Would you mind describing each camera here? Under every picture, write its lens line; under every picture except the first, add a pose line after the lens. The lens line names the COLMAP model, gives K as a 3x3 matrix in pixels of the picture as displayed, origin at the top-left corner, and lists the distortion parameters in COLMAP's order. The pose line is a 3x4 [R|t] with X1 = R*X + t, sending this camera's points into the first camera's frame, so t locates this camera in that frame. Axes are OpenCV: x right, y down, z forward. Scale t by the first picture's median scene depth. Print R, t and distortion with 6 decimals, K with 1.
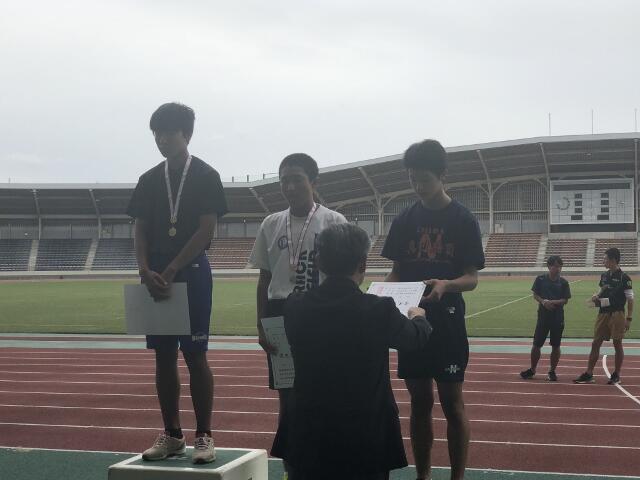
lens RADIAL K [[1069.9, 0, 327.7], [0, 1069.9, 224.1], [0, 0, 1]] dist [0.058406, 0.000000]
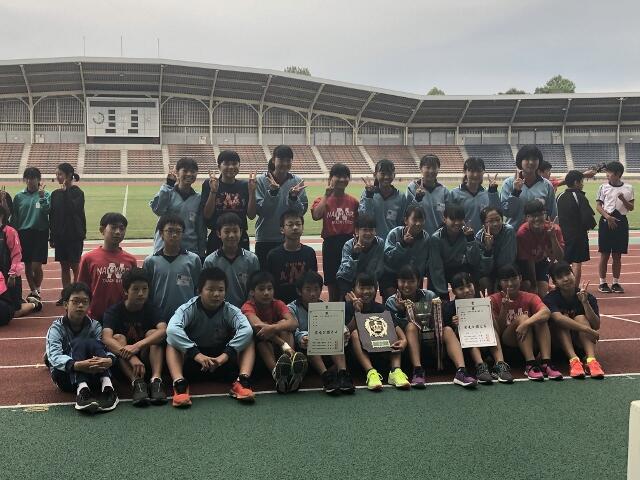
lens RADIAL K [[927.3, 0, 321.5], [0, 927.3, 239.8], [0, 0, 1]] dist [0.071692, 0.000000]
pose [[0.900393, -0.022370, 0.434501, -0.658484], [-0.025616, 0.994219, 0.104268, 0.013397], [-0.434322, -0.105012, 0.894615, 0.188073]]
